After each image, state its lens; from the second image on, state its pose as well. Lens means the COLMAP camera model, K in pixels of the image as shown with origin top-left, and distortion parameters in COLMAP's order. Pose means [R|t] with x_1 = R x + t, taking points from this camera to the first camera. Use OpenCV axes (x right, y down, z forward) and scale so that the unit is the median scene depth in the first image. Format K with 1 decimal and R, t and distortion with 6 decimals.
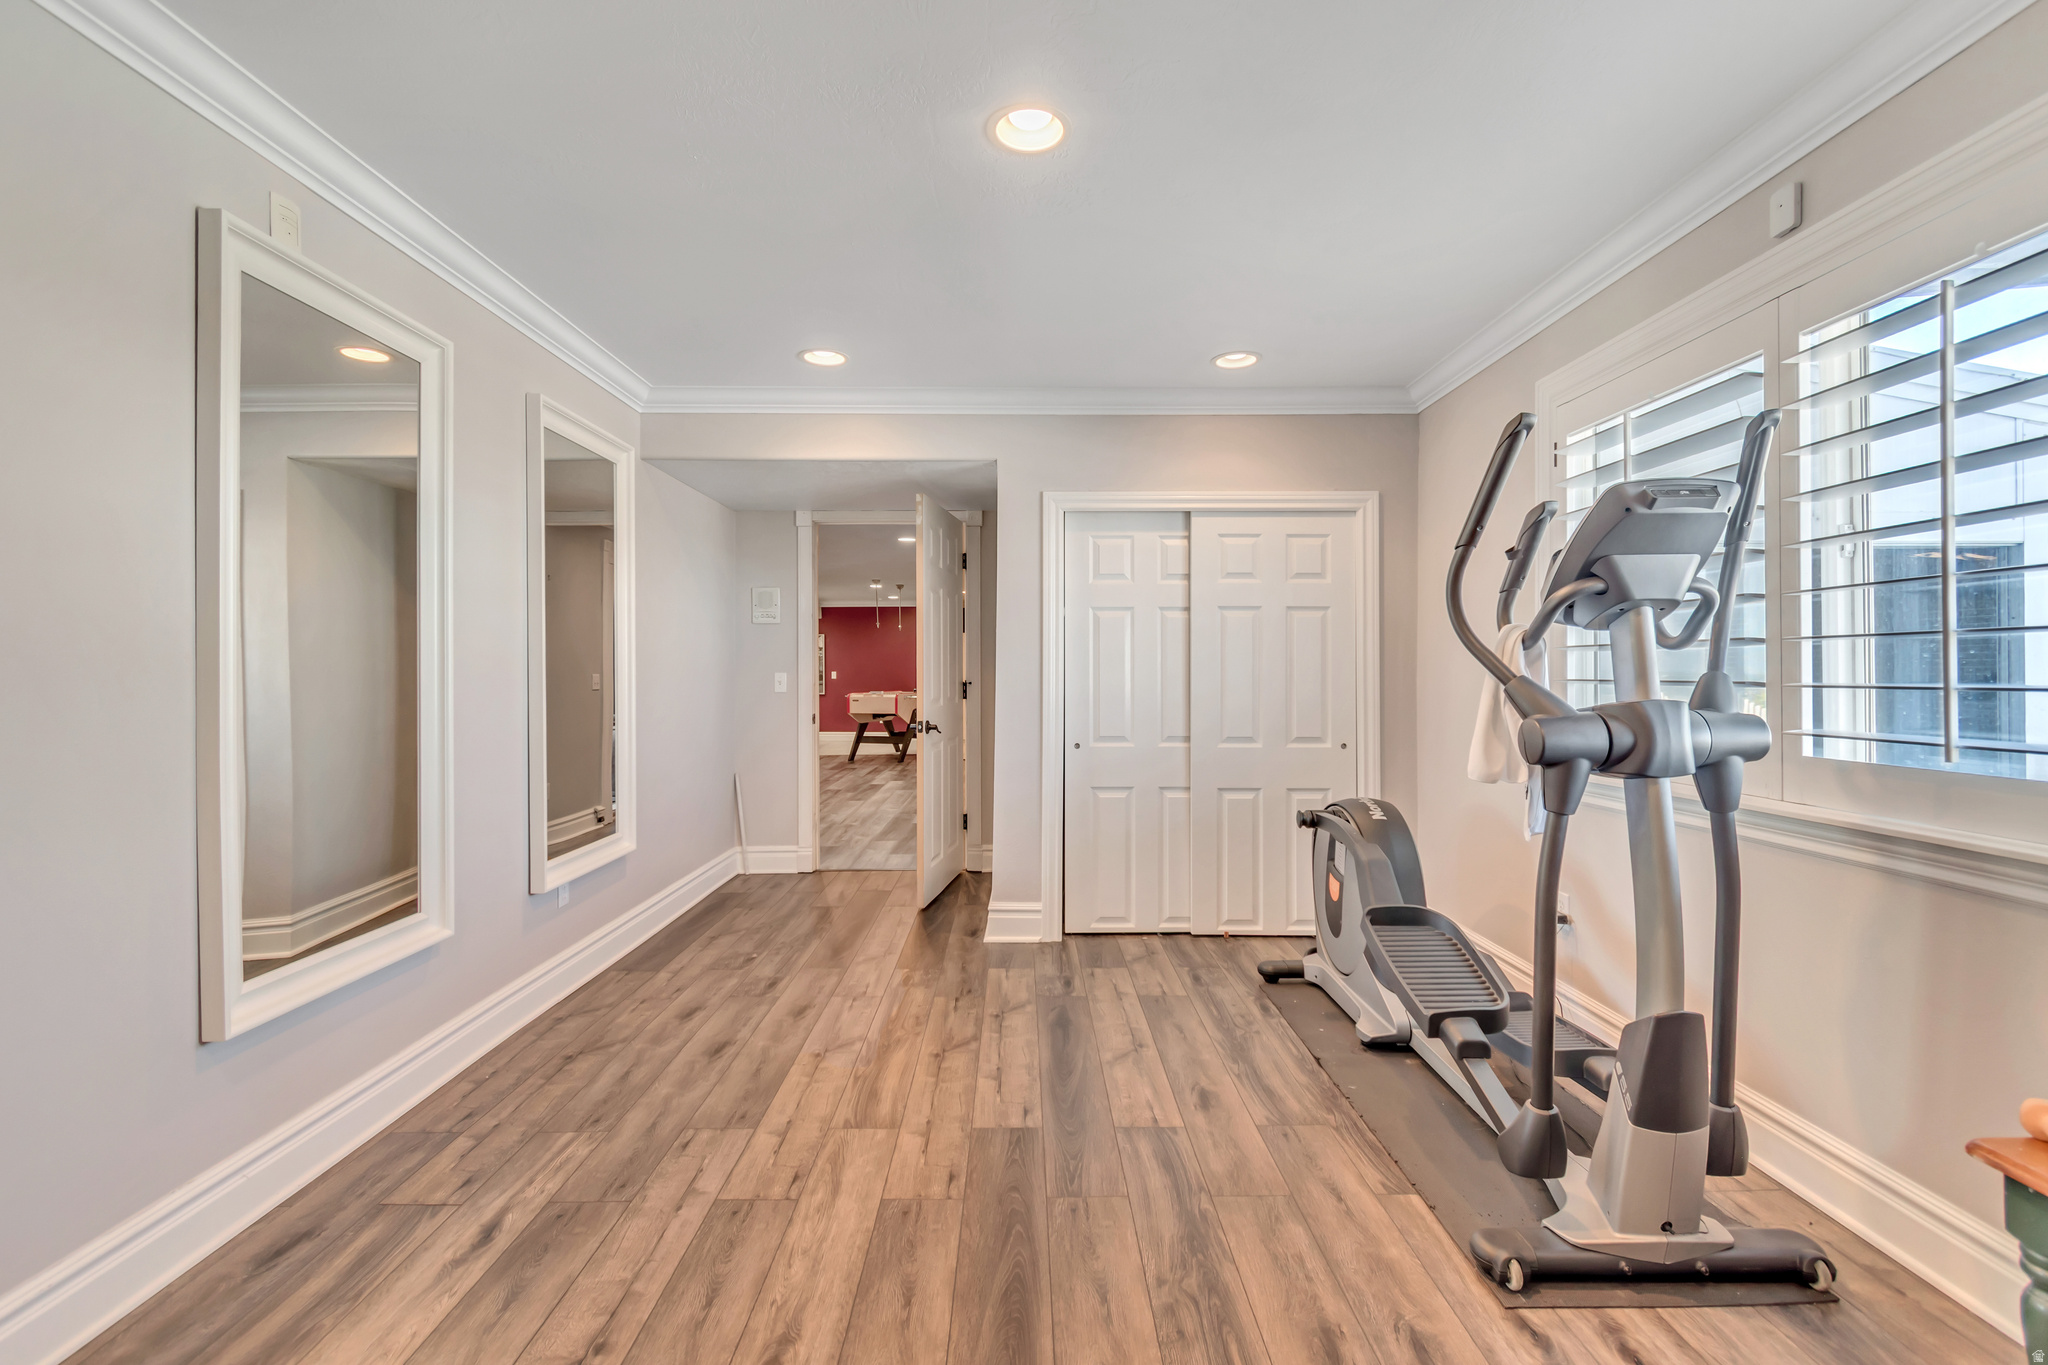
lens RADIAL K [[921.0, 0, 1034.0], [0, 921.0, 682.4], [0, 0, 1]] dist [-0.001305, -0.000961]
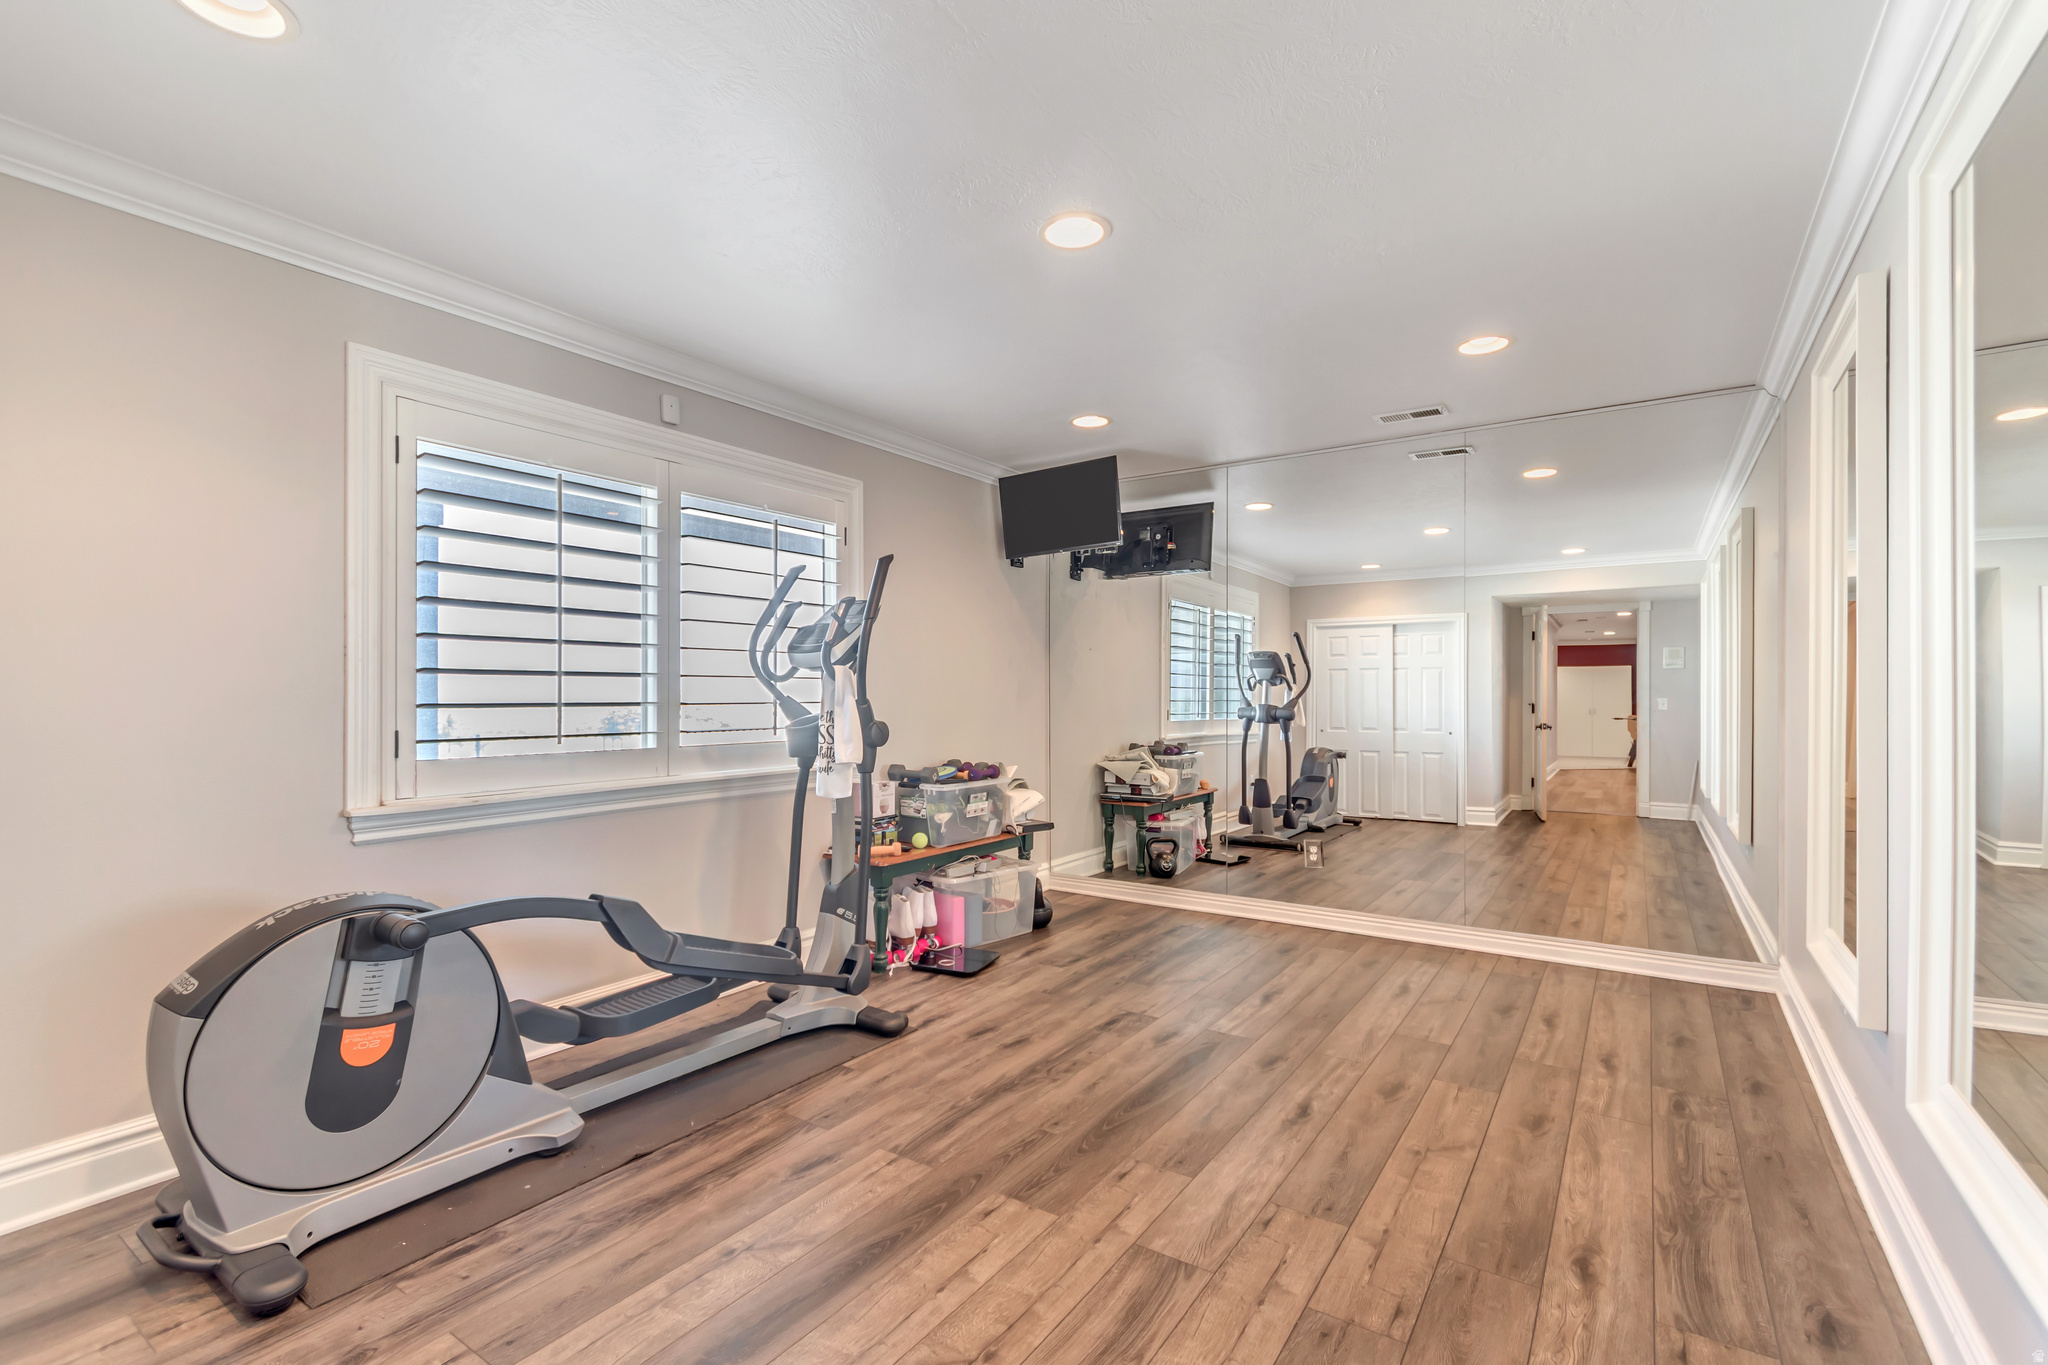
lens RADIAL K [[921.0, 0, 1034.0], [0, 921.0, 682.4], [0, 0, 1]] dist [-0.001305, -0.000961]
pose [[-0.826267, 0.009072, 0.563206, -0.605488], [0.008541, 0.999957, -0.003576, -0.020560], [-0.563214, 0.001855, -0.826309, 1.934331]]
